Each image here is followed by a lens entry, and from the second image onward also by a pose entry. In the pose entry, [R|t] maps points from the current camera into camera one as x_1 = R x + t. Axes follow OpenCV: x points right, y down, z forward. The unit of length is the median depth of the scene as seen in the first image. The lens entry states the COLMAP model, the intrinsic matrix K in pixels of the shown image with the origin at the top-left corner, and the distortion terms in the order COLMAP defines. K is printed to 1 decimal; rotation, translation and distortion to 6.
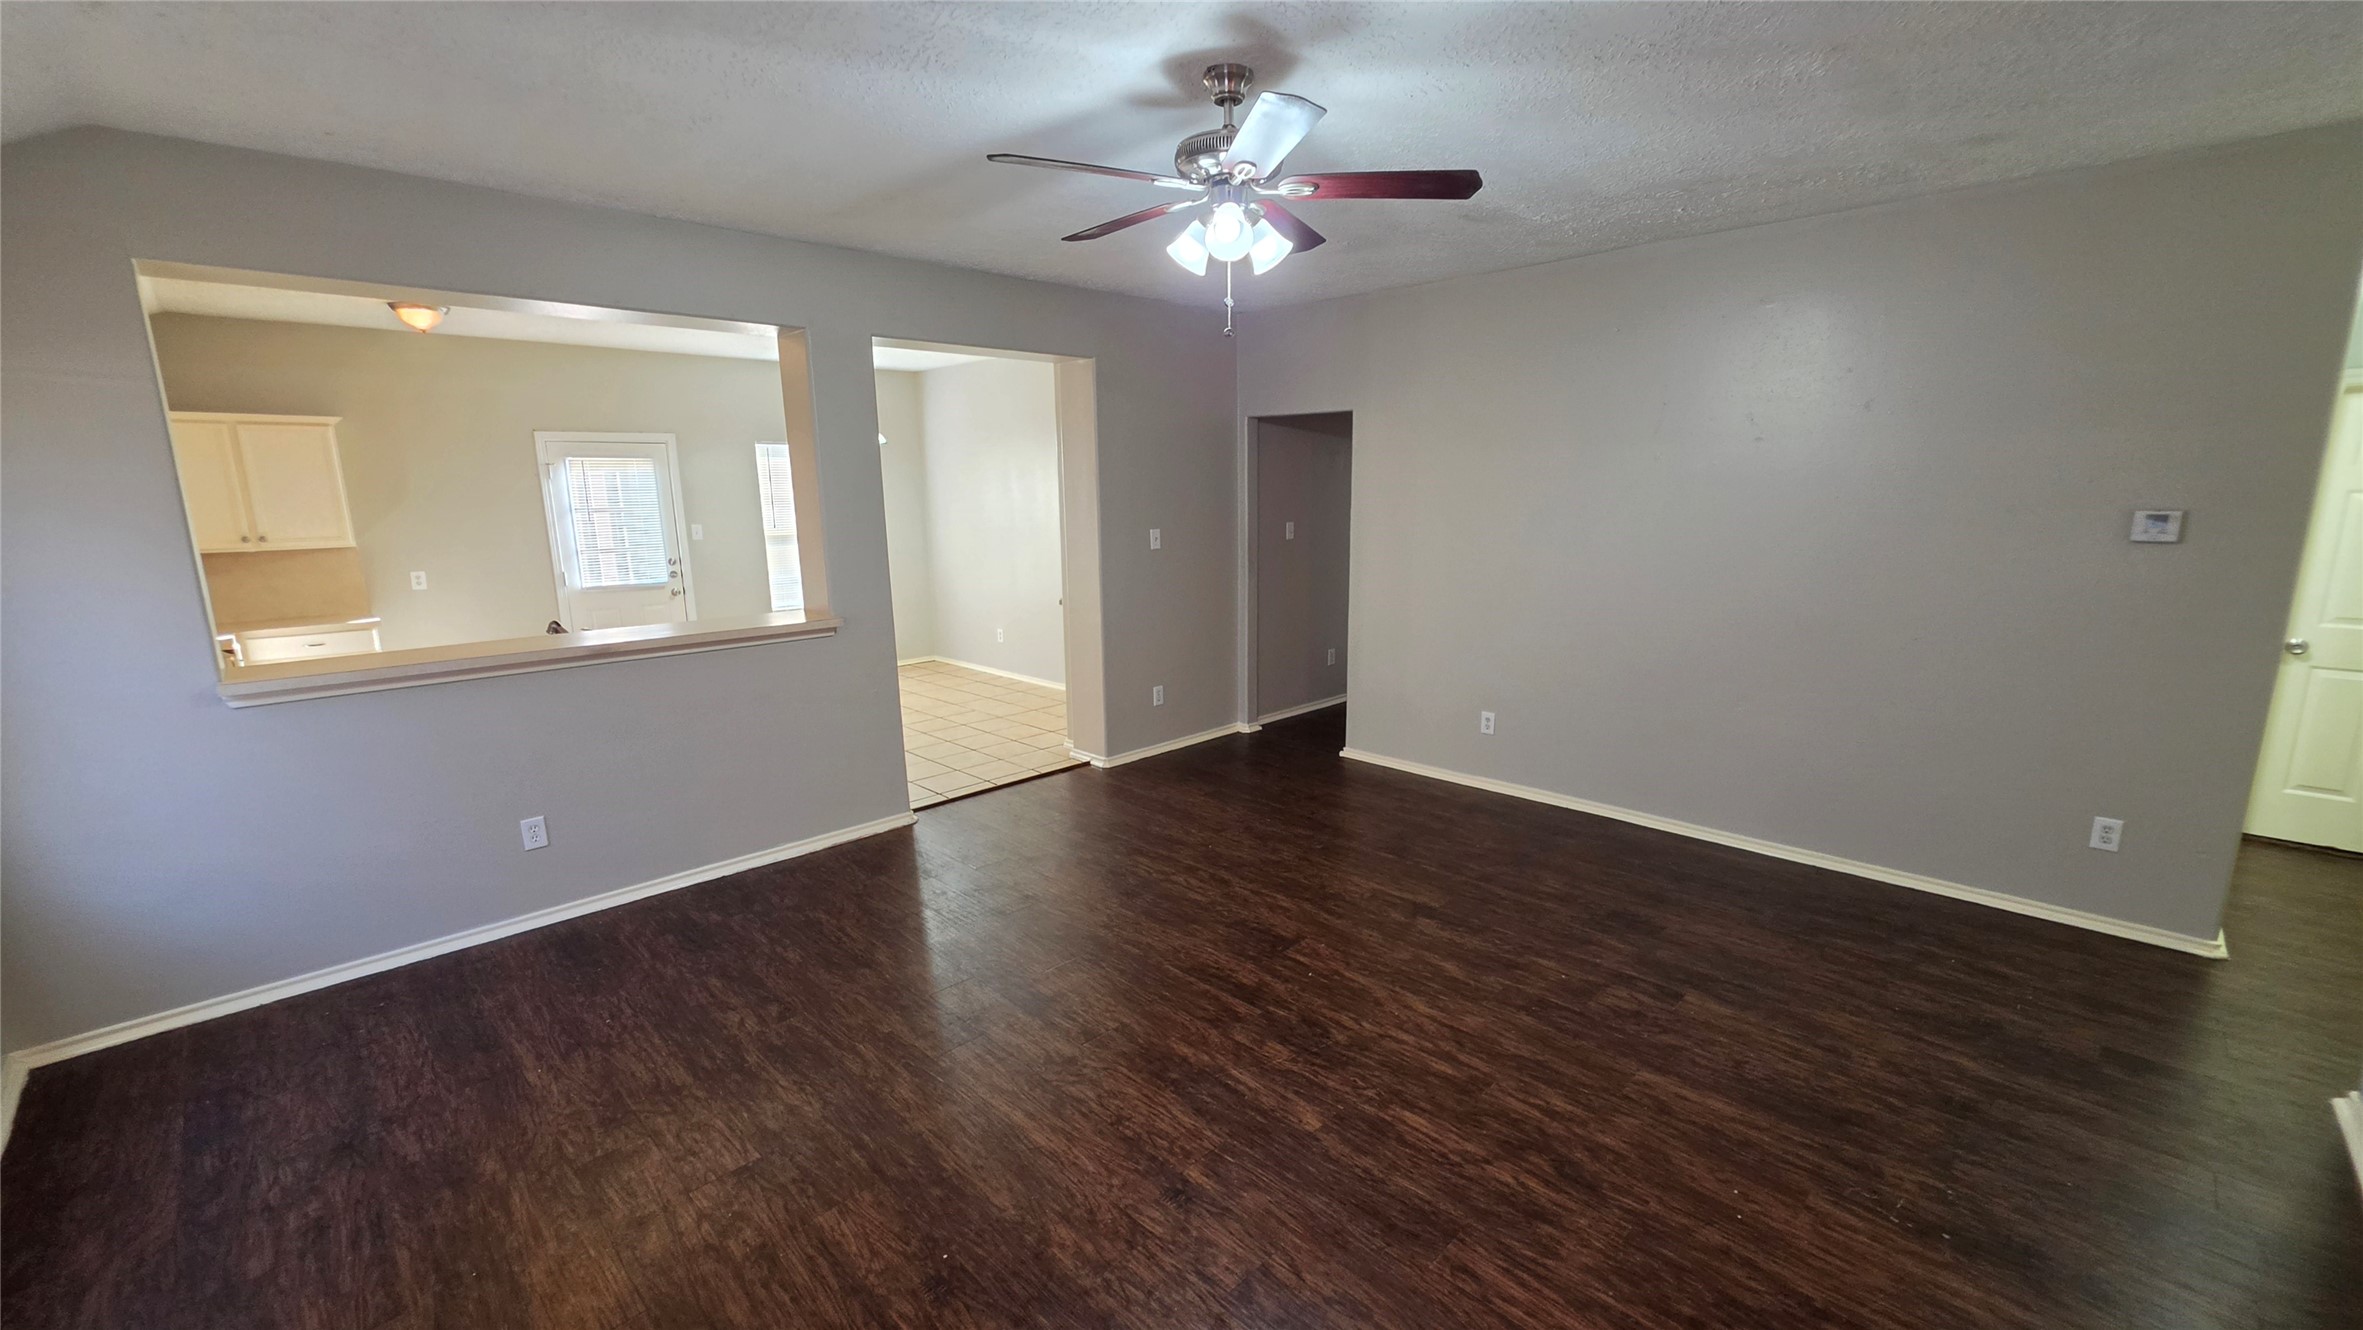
lens RADIAL K [[949.8, 0, 1186.6], [0, 949.8, 679.4], [0, 0, 1]] dist [-0.000025, -0.000074]
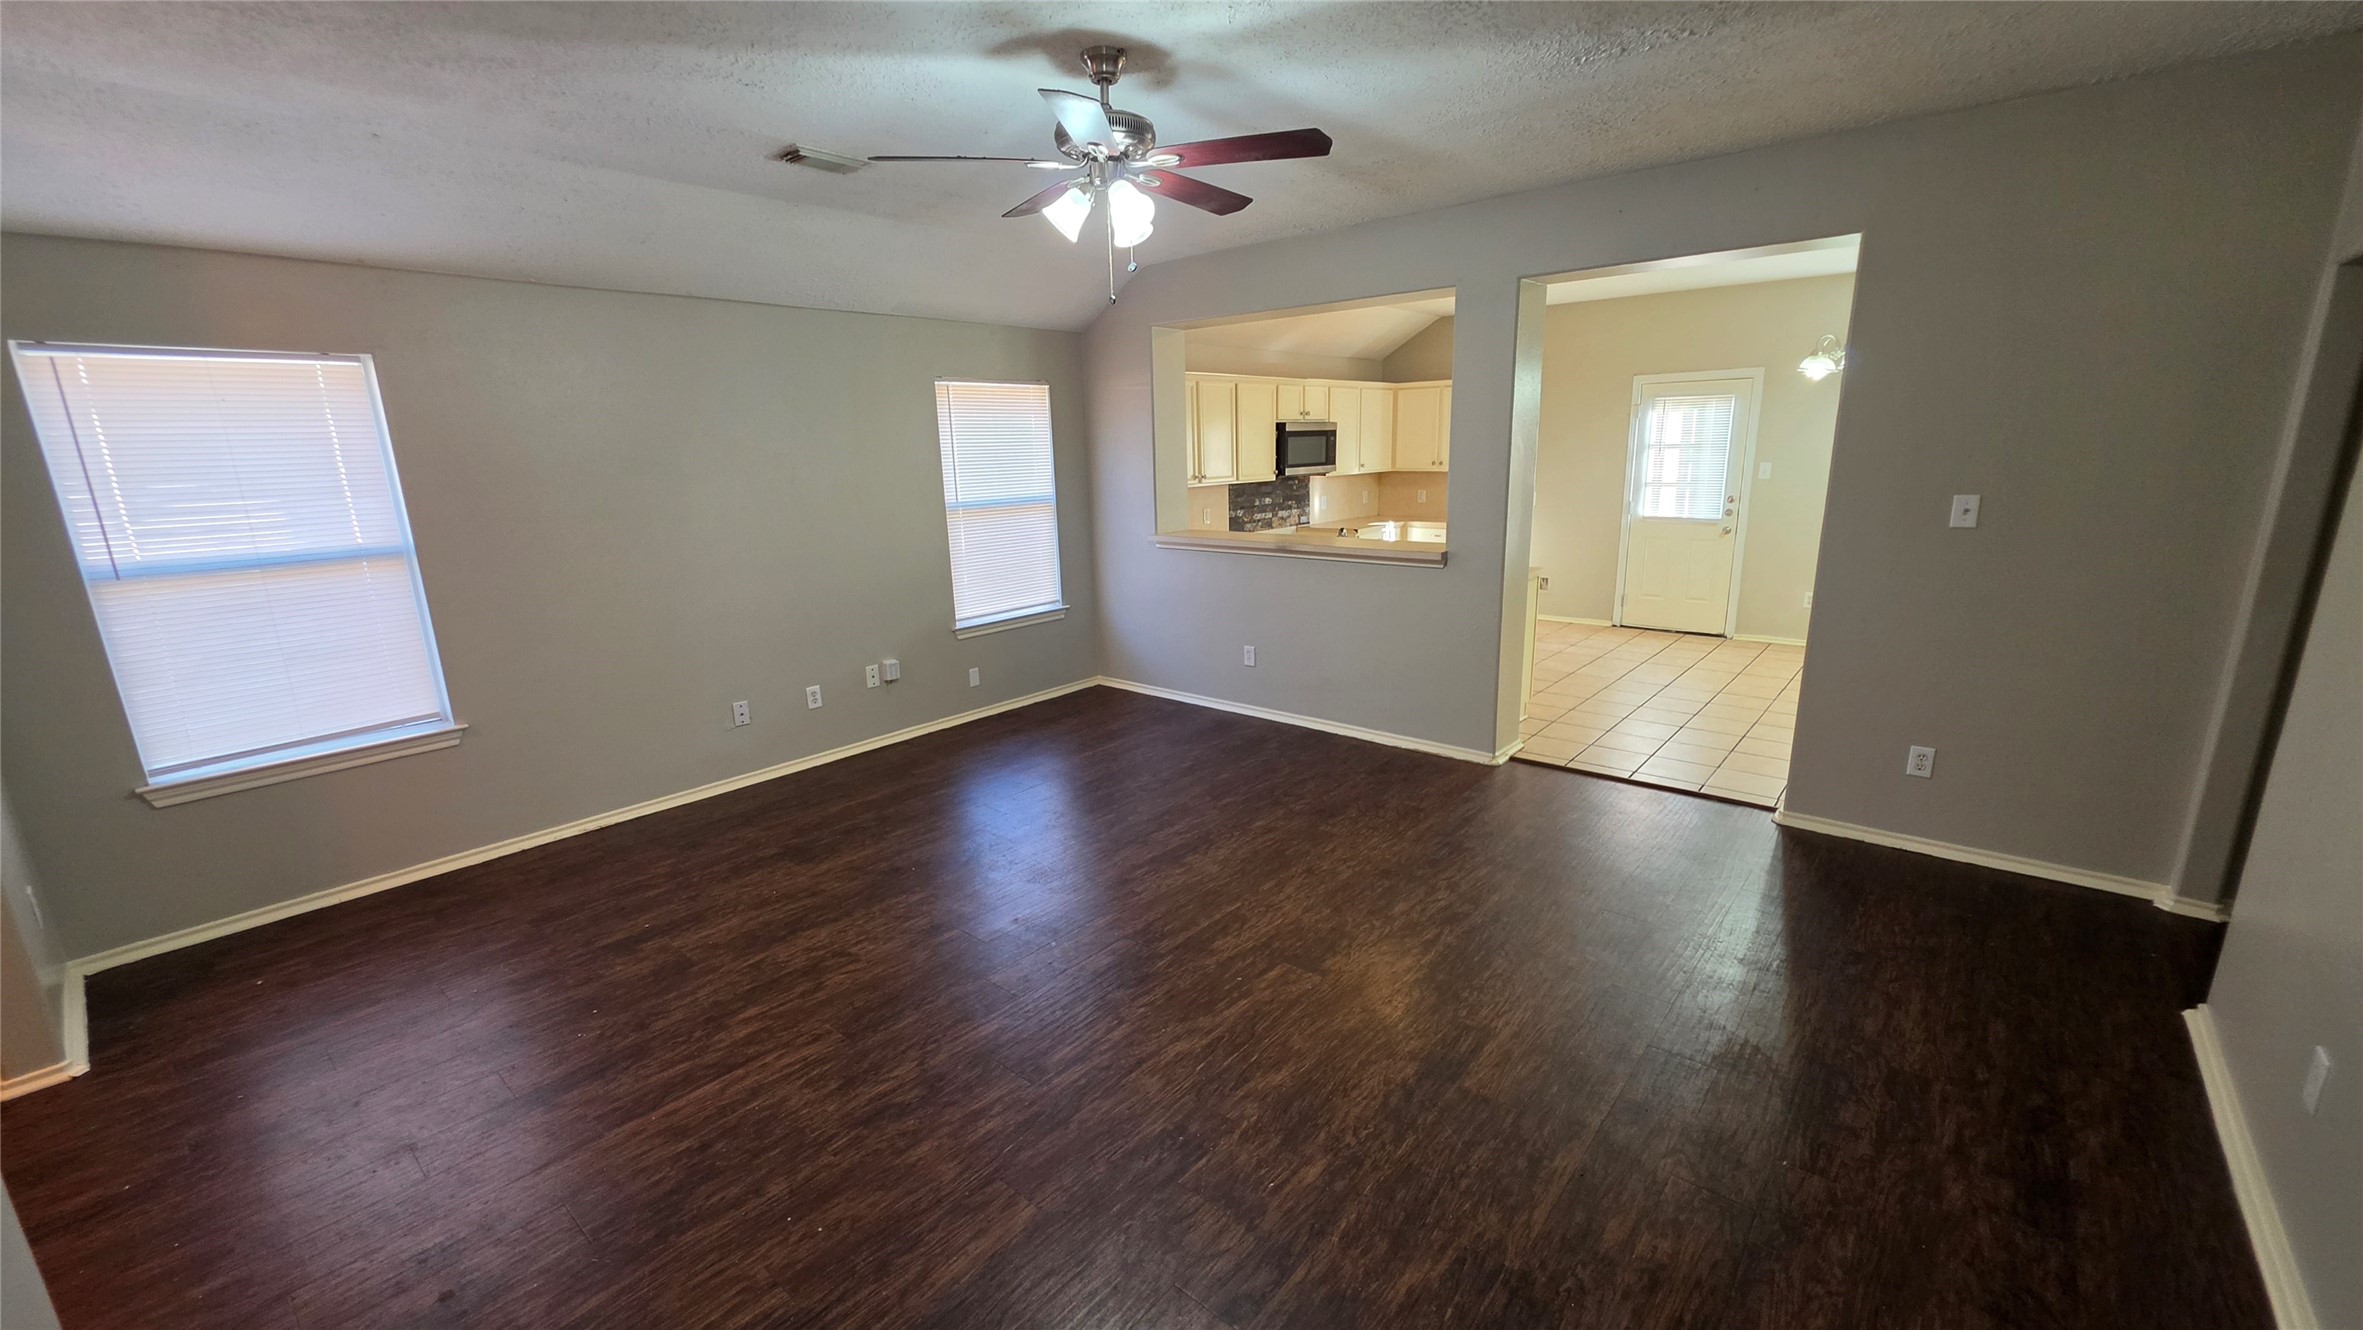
lens RADIAL K [[931.9, 0, 1182.6], [0, 931.9, 676.1], [0, 0, 1]] dist [-0.002100, -0.000152]
pose [[0.081952, 0.252289, -0.964175, 0.986527], [-0.176246, 0.955851, 0.235131, -0.184825], [0.980929, 0.150662, 0.122798, 0.845240]]
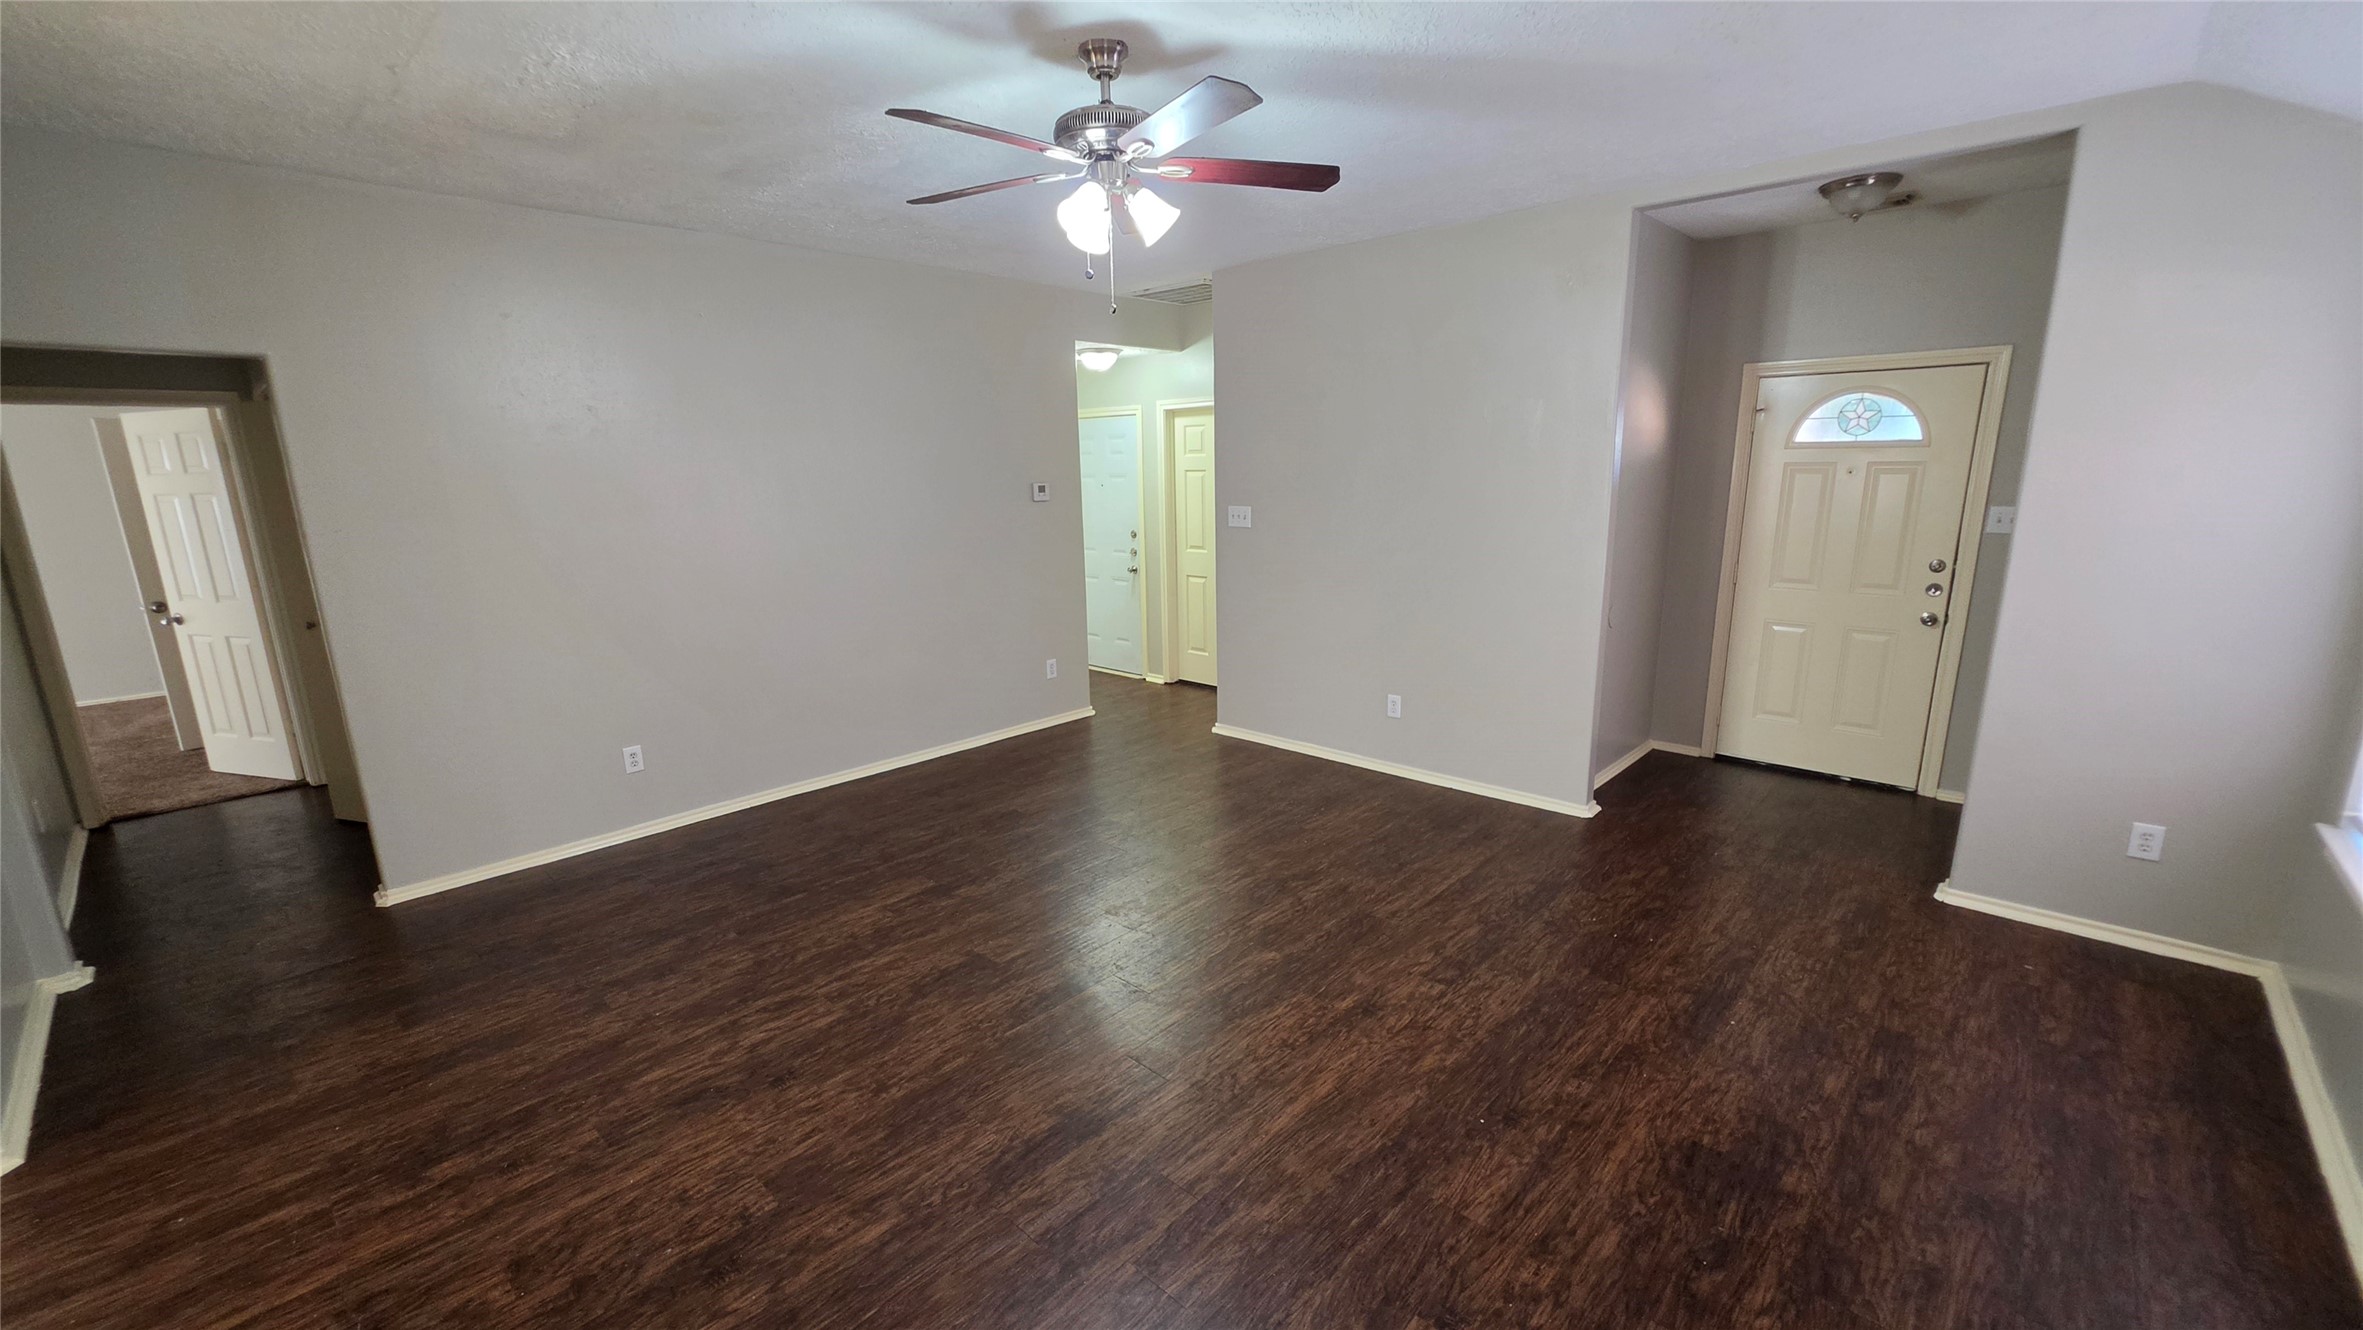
lens RADIAL K [[949.8, 0, 1186.6], [0, 949.8, 679.4], [0, 0, 1]] dist [-0.000025, -0.000074]
pose [[-0.040768, -0.211118, 0.976610, -0.861773], [0.218976, 0.951773, 0.214890, -0.160860], [-0.974878, 0.222615, 0.007428, 0.837217]]
